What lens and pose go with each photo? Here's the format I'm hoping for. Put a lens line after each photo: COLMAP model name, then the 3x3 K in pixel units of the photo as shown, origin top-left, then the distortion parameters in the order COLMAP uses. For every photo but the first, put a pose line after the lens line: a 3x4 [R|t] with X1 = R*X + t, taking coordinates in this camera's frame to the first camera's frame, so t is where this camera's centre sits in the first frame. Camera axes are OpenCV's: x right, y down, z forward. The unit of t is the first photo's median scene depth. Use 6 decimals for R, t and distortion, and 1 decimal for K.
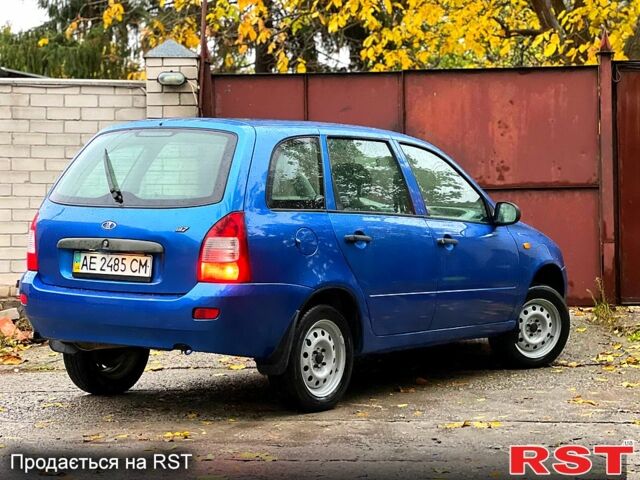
lens RADIAL K [[1482.6, 0, 320.0], [0, 1482.6, 240.0], [0, 0, 1]] dist [0.610360, -0.046232]
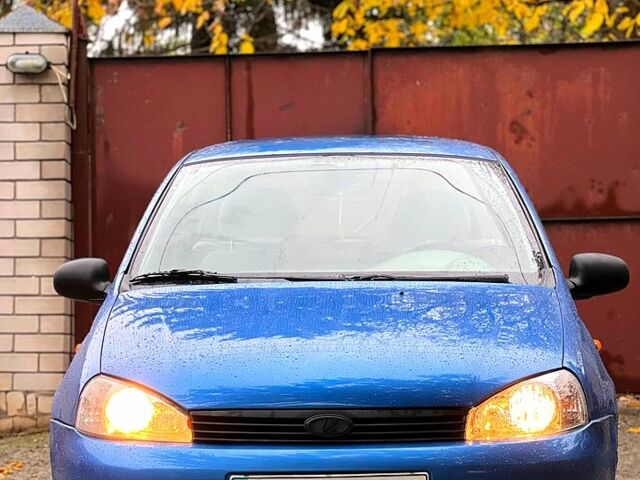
lens RADIAL K [[1875.5, 0, 320.0], [0, 1875.5, 240.0], [0, 0, 1]] dist [-0.016291, 11.810564]
pose [[0.999927, -0.011979, 0.001779, 0.029463], [0.012000, 0.999846, -0.012781, -0.015451], [-0.001625, 0.012802, 0.999917, 0.145159]]
